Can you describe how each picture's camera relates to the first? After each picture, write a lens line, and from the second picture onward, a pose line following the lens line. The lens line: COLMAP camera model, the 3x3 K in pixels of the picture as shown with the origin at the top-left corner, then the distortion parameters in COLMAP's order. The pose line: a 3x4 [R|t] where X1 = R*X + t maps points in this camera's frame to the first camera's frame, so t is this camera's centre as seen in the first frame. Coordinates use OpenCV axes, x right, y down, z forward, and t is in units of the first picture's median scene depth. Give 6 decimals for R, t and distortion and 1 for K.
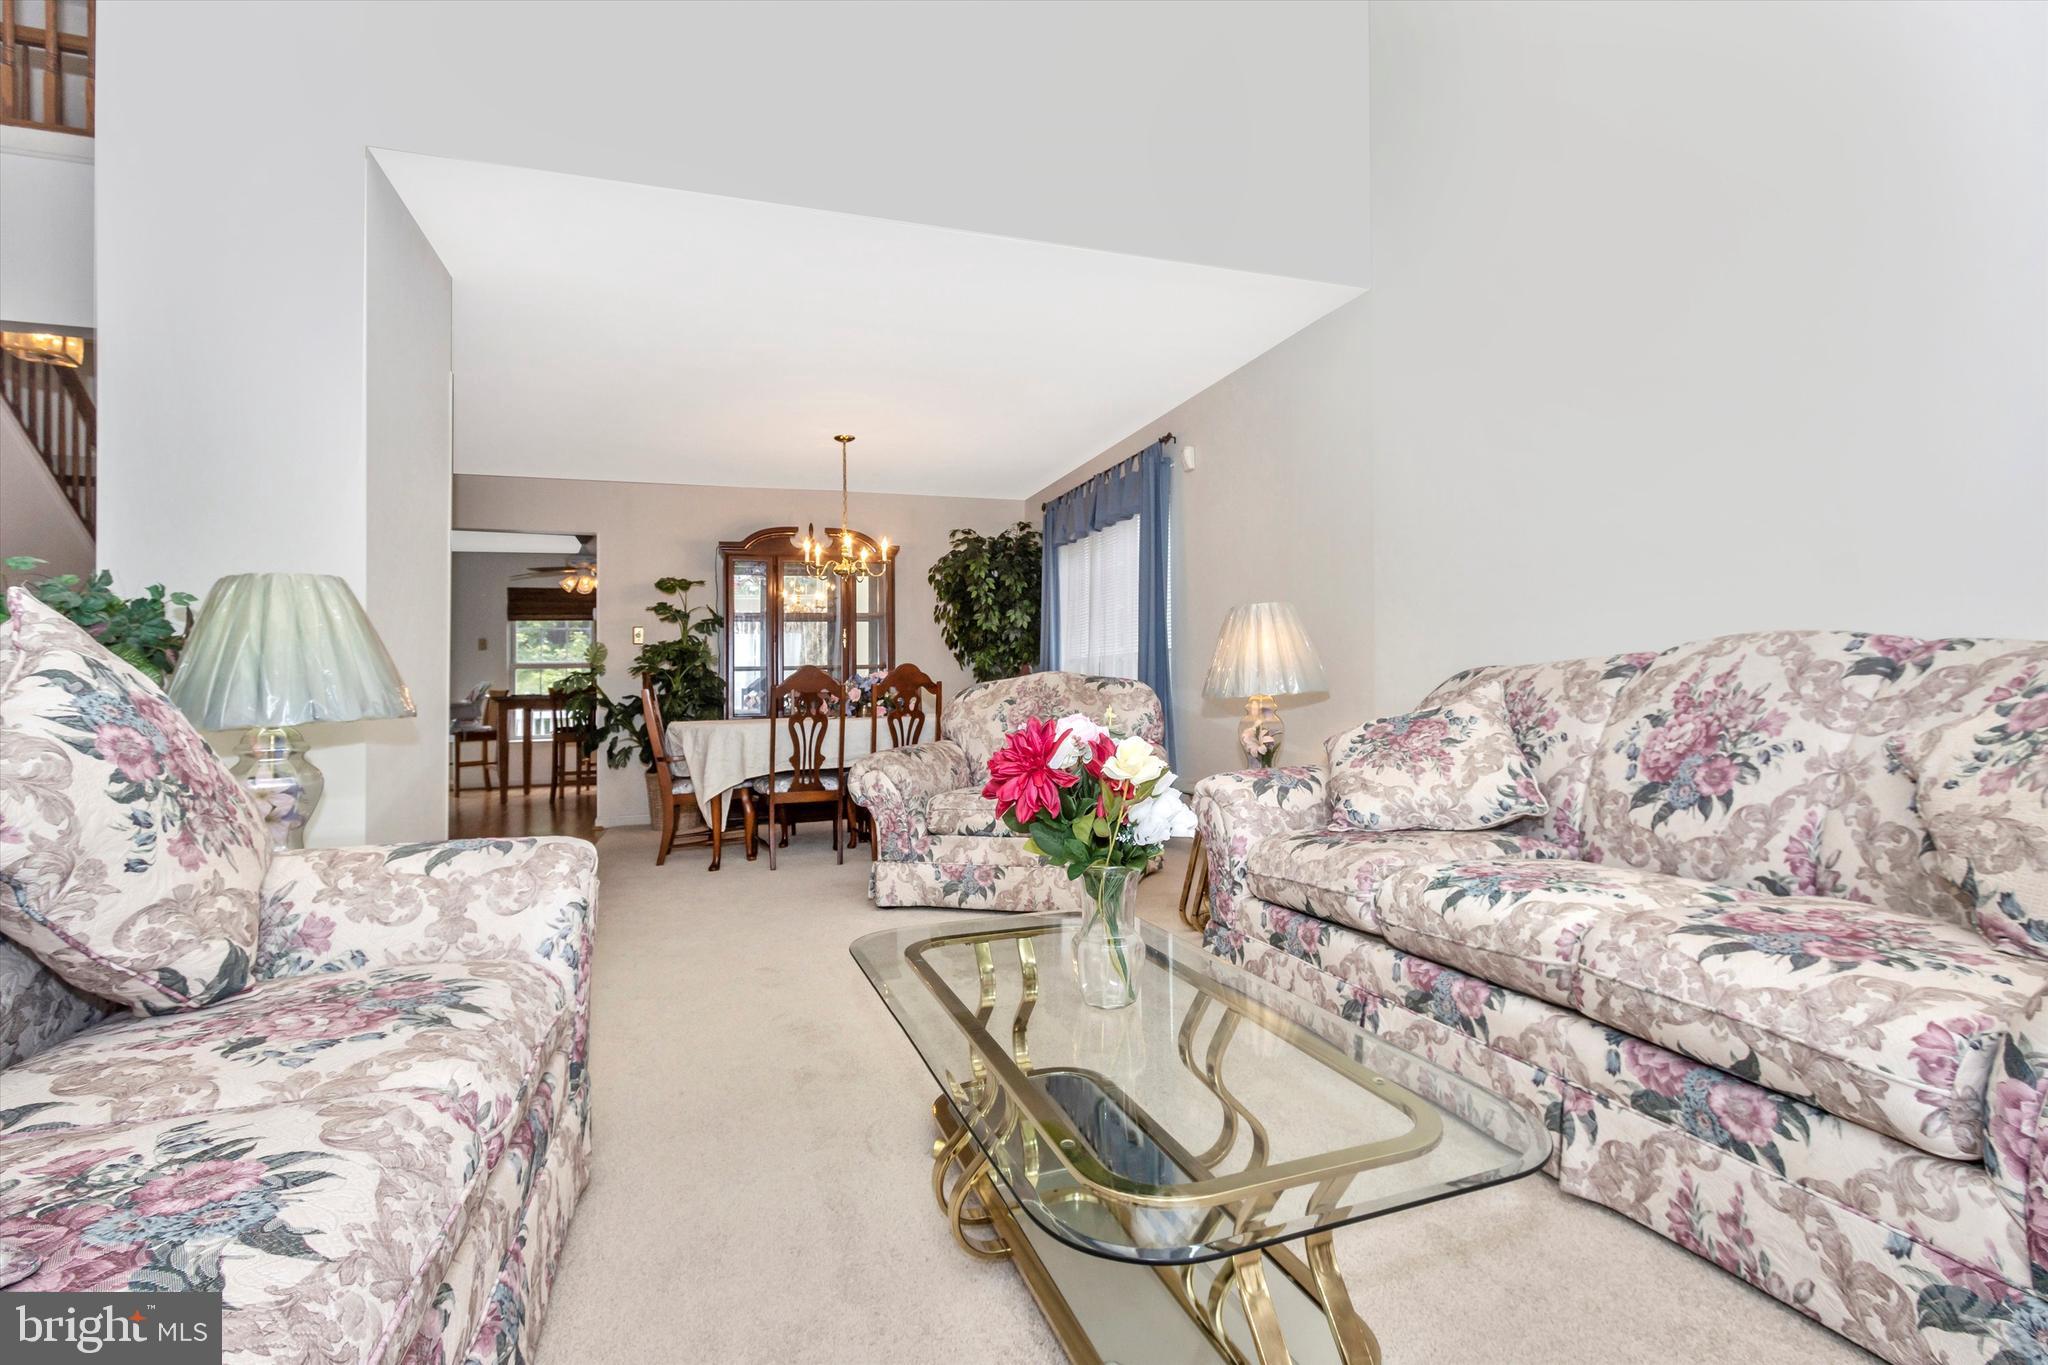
lens RADIAL K [[943.7, 0, 1024.4], [0, 943.7, 681.7], [0, 0, 1]] dist [0.000805, -0.001424]
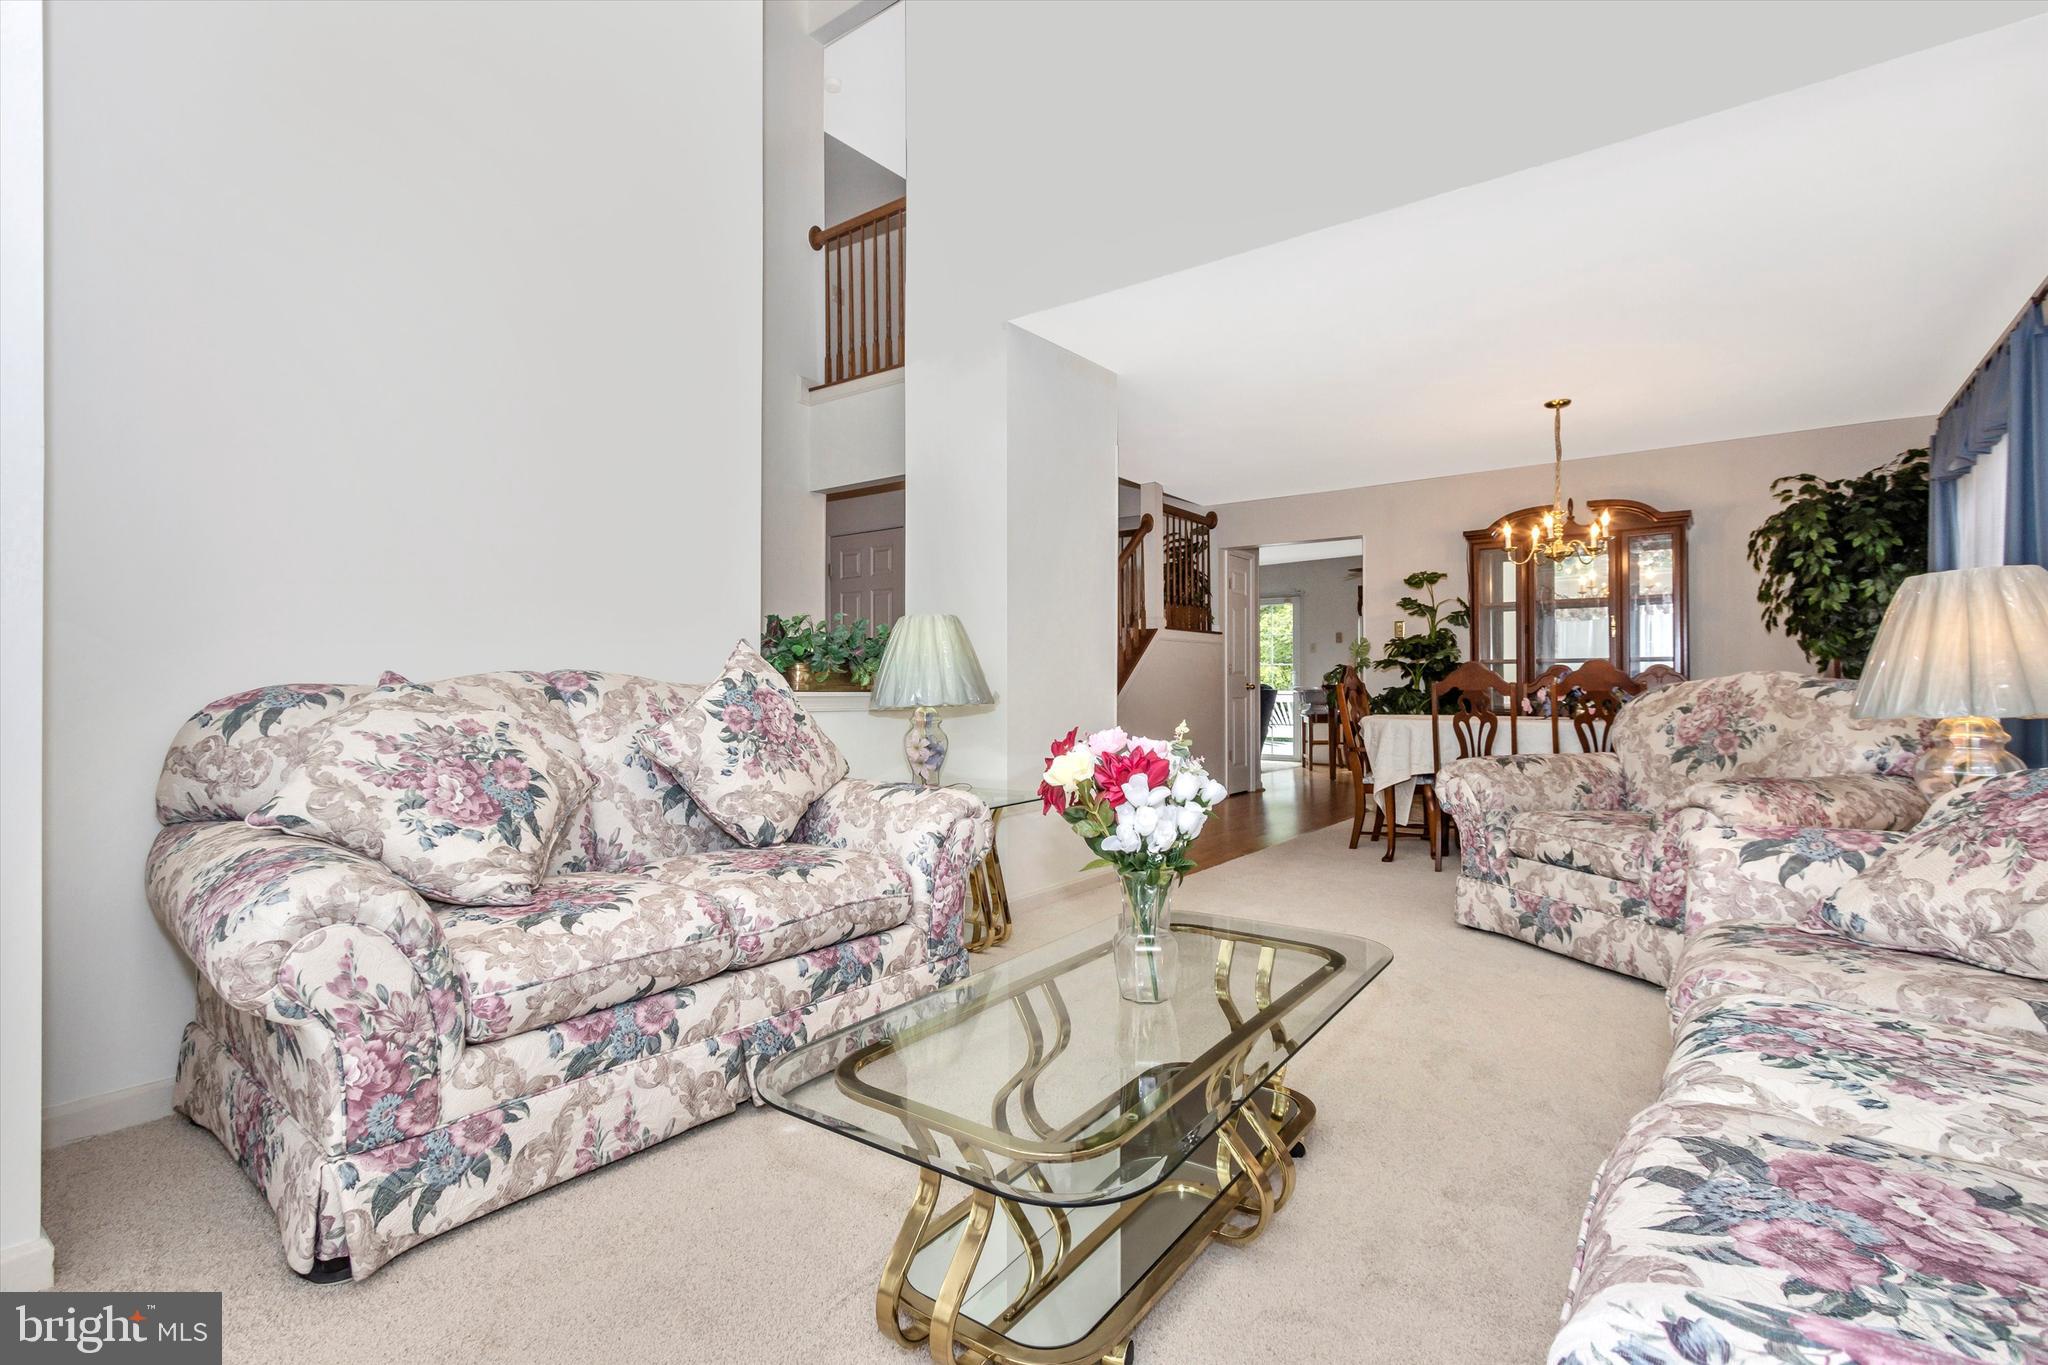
lens RADIAL K [[943.7, 0, 1018.6], [0, 943.7, 679.2], [0, 0, 1]] dist [0.000805, -0.001424]
pose [[0.555907, 0.016151, -0.831087, 0.379082], [-0.004775, 0.999857, 0.016237, -0.016116], [0.831231, -0.005057, 0.555905, 0.123300]]
